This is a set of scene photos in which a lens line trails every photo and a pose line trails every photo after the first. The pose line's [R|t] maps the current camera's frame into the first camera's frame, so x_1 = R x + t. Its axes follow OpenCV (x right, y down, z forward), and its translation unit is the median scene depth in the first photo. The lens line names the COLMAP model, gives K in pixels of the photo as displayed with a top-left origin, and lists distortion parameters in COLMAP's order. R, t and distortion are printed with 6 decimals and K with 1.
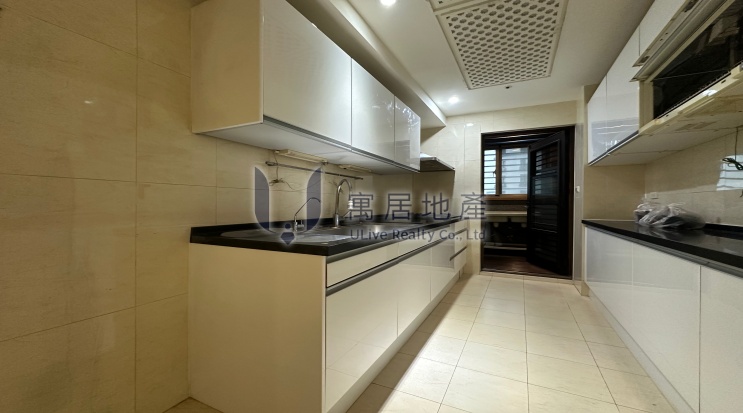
lens RADIAL K [[296.4, 0, 370.4], [0, 296.4, 204.6], [0, 0, 1]] dist [-0.005077, 0.001147]
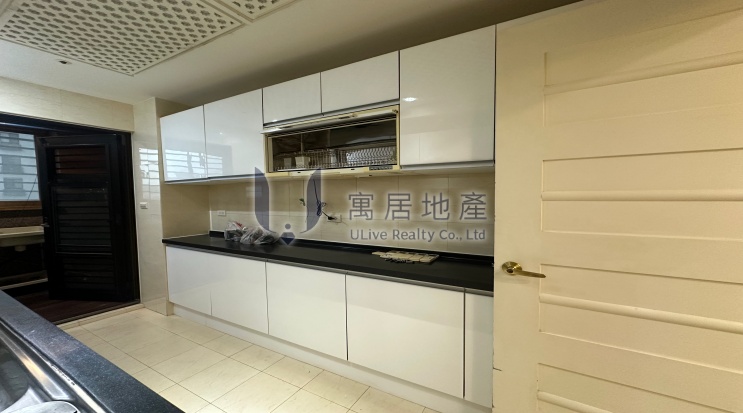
lens RADIAL K [[296.4, 0, 369.3], [0, 296.4, 214.5], [0, 0, 1]] dist [-0.005077, 0.001147]
pose [[0.067375, -0.070101, 0.995262, -0.199735], [0.006906, 0.997538, 0.069794, -0.095875], [-0.997704, 0.002171, 0.067694, 0.272179]]
